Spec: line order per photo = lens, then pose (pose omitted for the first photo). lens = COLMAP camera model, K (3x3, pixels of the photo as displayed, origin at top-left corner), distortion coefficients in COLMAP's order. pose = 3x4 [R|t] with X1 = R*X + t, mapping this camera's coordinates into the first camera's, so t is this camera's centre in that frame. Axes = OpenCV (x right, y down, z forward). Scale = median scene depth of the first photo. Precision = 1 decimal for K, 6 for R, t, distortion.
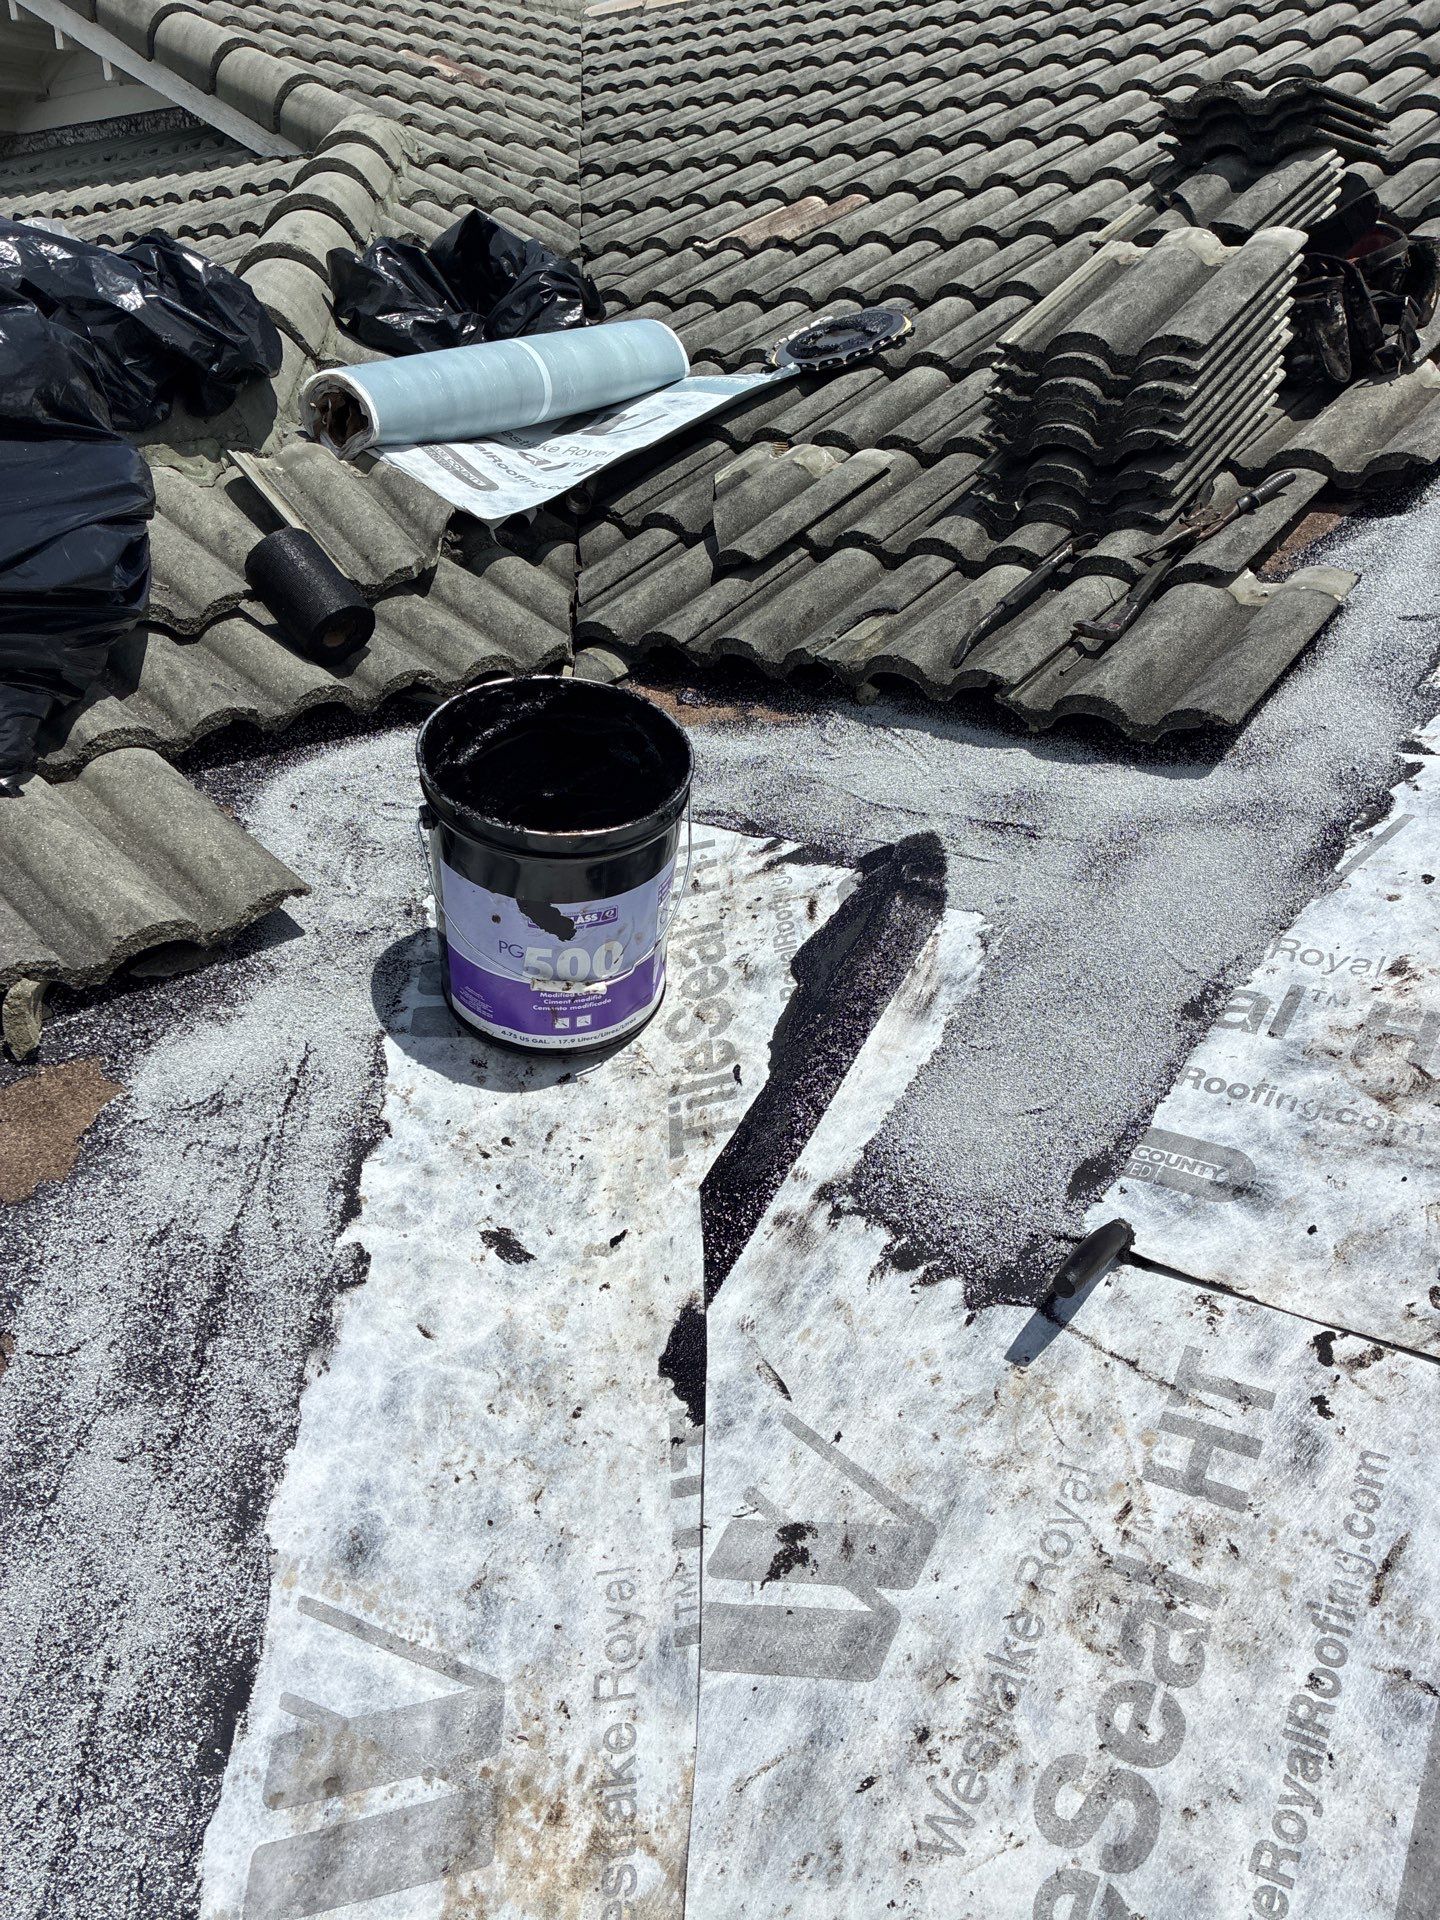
lens RADIAL K [[1472.8, 0, 736.9], [0, 1472.8, 967.7], [0, 0, 1]] dist [0.050531, -0.046562]
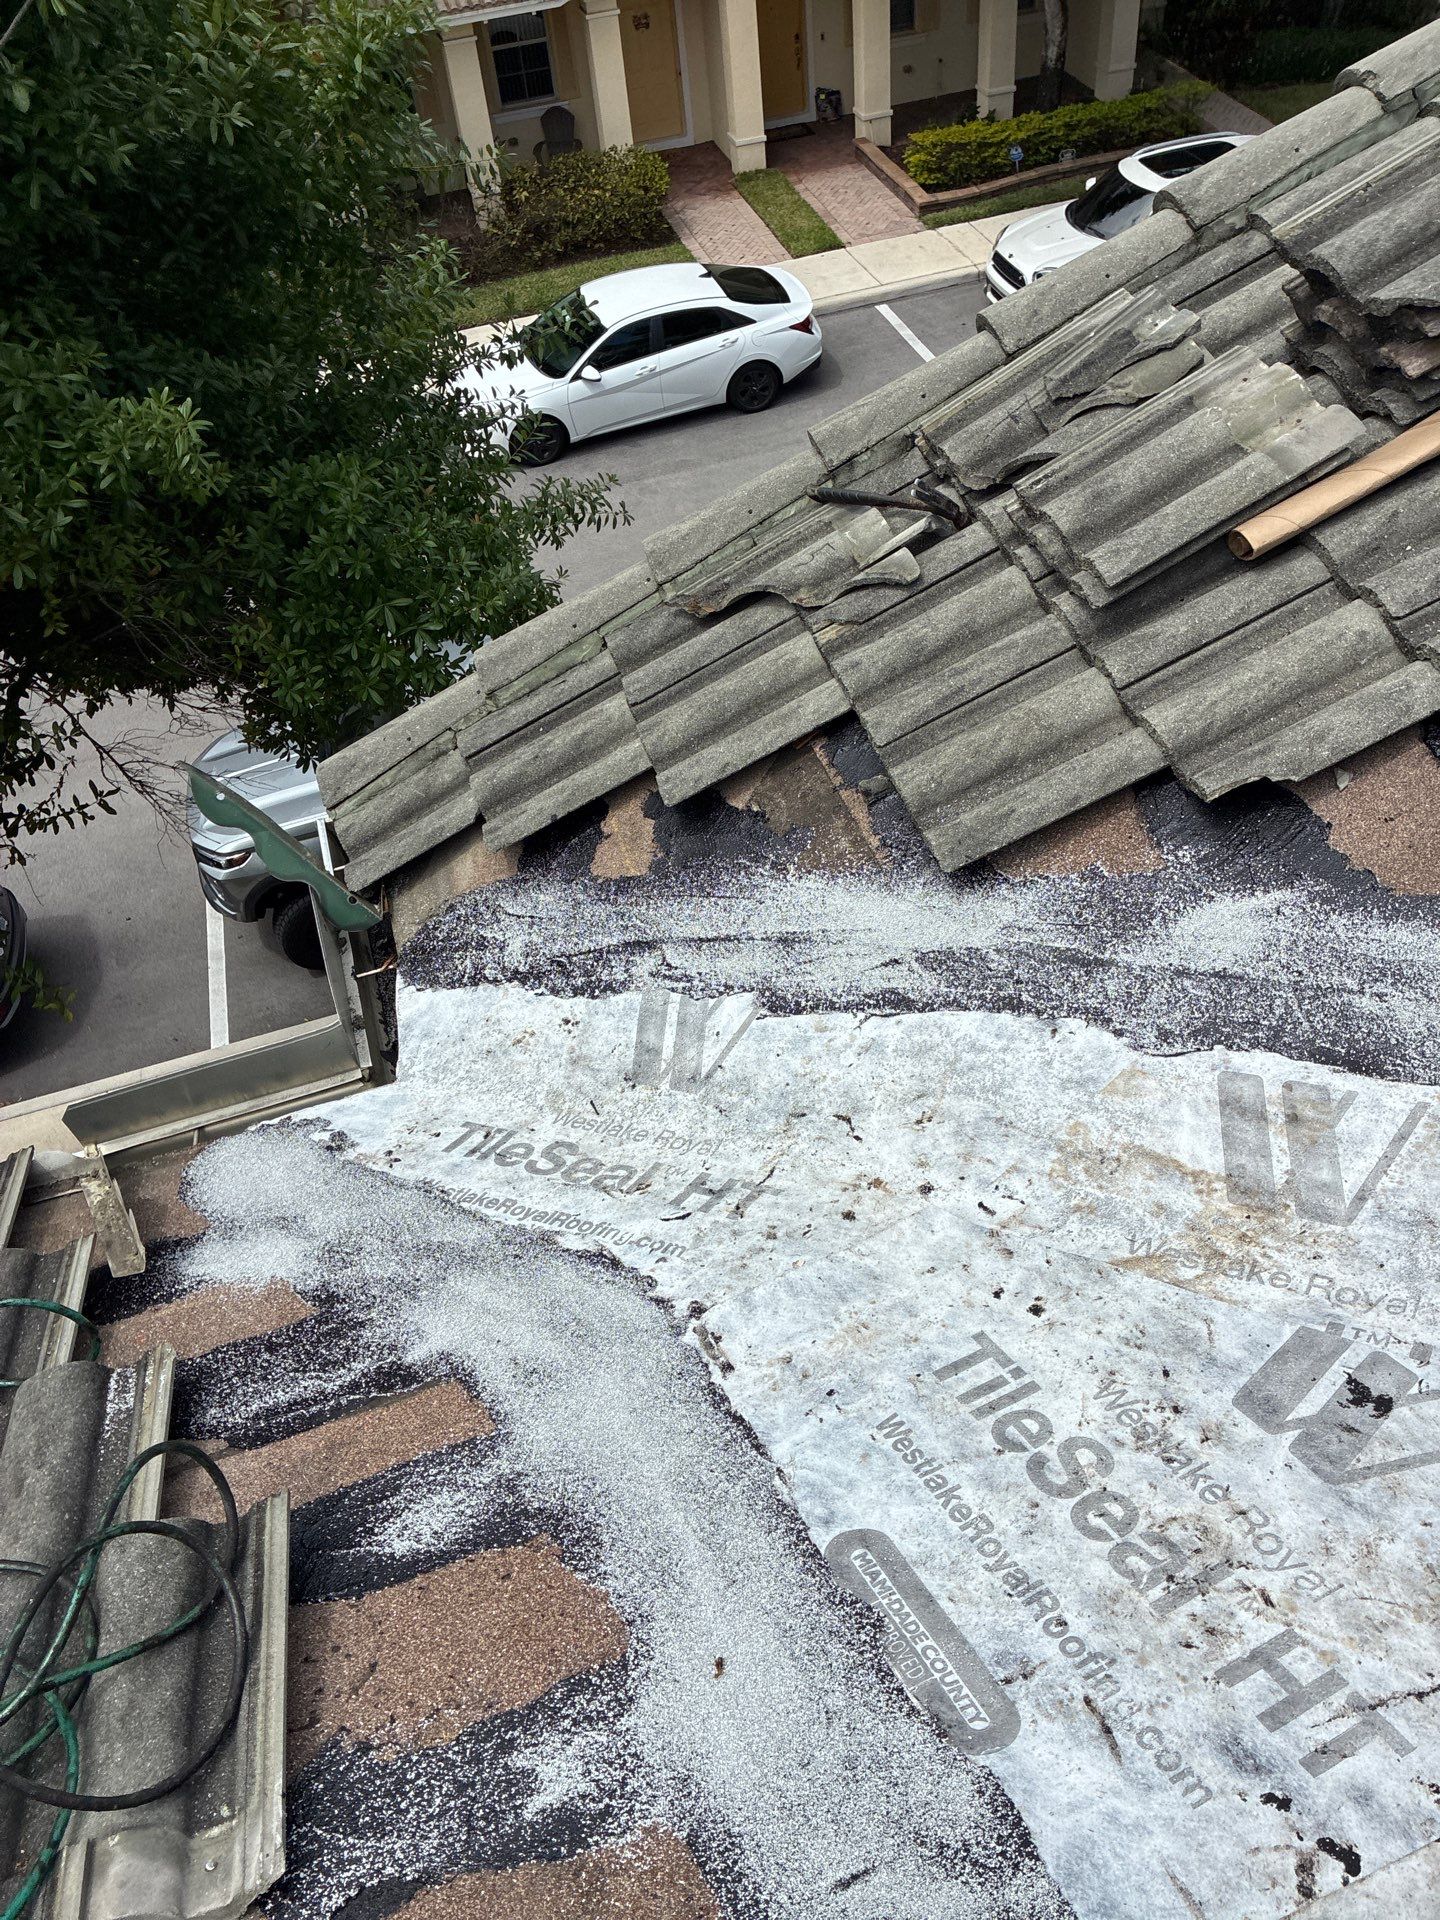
lens RADIAL K [[1430.4, 0, 725.1], [0, 1430.4, 968.5], [0, 0, 1]] dist [0.042132, -0.064694]
pose [[-0.542375, 0.640500, -0.543680, 0.583784], [-0.251926, 0.493362, 0.832543, -0.490218], [0.801475, 0.588518, -0.106229, 0.411140]]
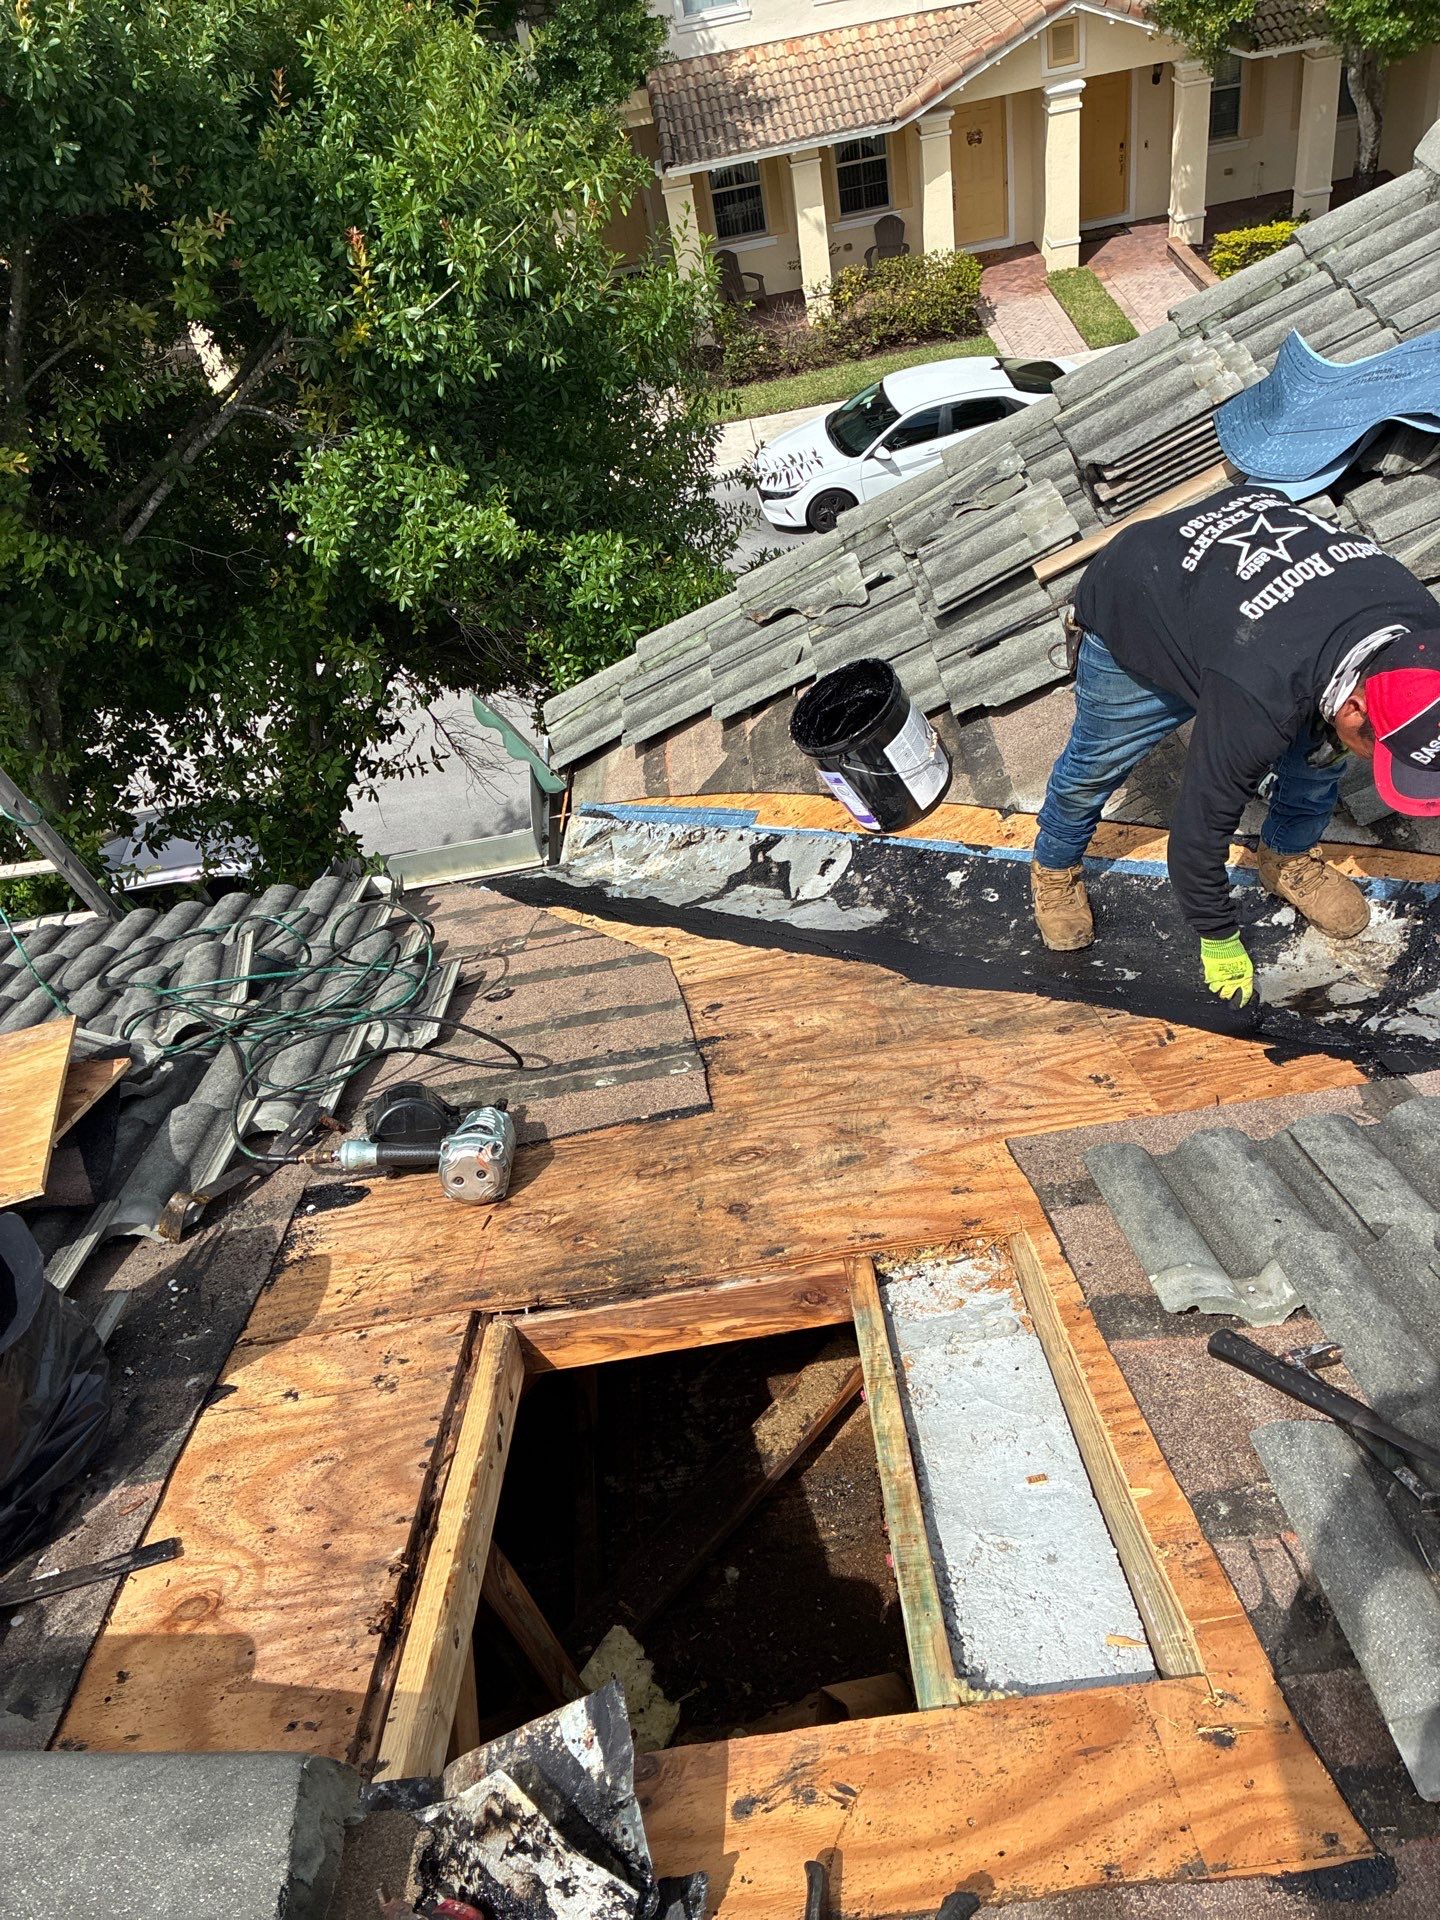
lens RADIAL K [[1430.4, 0, 725.1], [0, 1430.4, 968.5], [0, 0, 1]] dist [0.042132, -0.064694]
pose [[-0.702971, 0.559680, -0.438850, 1.144528], [-0.125102, 0.510114, 0.850960, -1.411845], [0.700129, 0.653101, -0.288578, 1.235622]]
